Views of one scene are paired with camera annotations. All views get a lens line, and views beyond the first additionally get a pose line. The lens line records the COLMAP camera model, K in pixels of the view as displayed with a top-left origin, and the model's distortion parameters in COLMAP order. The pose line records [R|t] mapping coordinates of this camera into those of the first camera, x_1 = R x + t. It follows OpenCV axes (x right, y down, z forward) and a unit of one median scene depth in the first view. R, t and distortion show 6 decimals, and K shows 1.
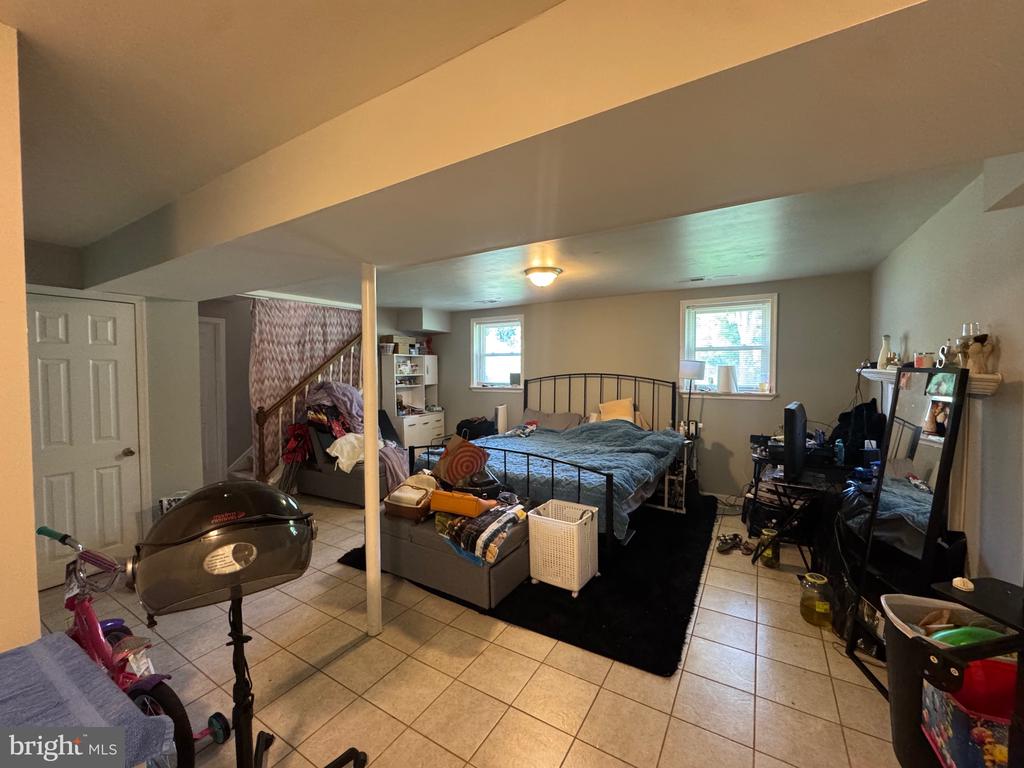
lens RADIAL K [[410.5, 0, 512.0], [0, 410.5, 384.0], [0, 0, 1]] dist [-0.002120, -0.000125]
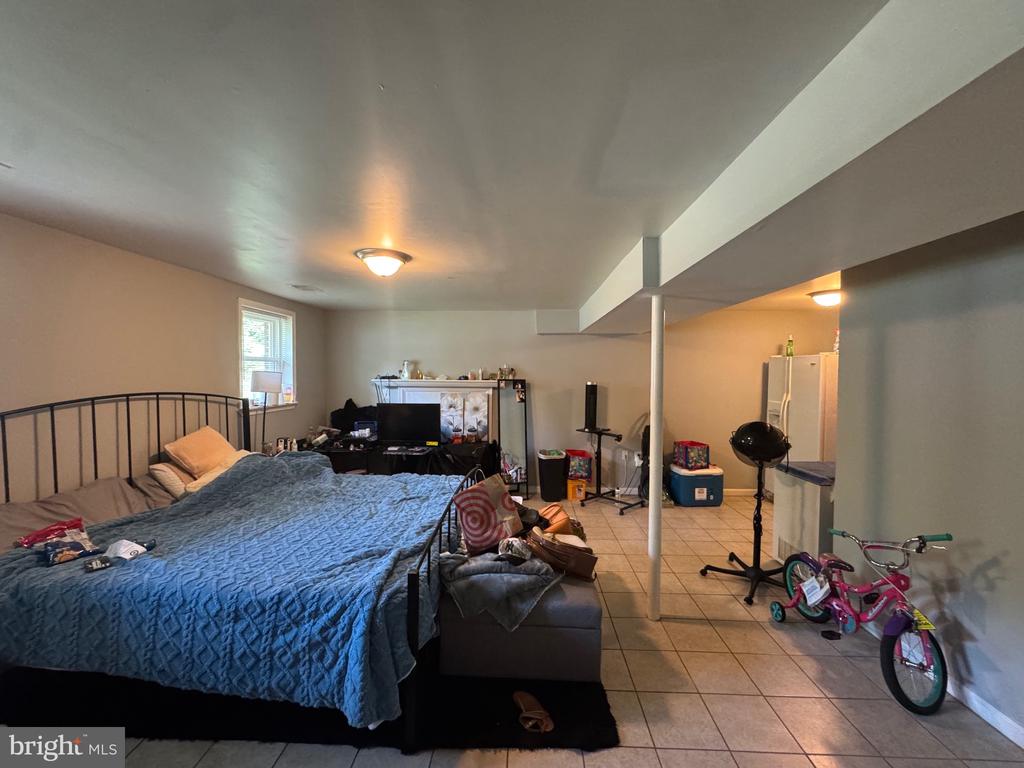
lens RADIAL K [[410.5, 0, 512.0], [0, 410.5, 384.0], [0, 0, 1]] dist [-0.002120, -0.000125]
pose [[-0.487401, -0.017135, 0.873010, -0.590829], [0.032234, 0.998773, 0.037600, -0.046360], [-0.872583, 0.046467, -0.486250, 0.982521]]
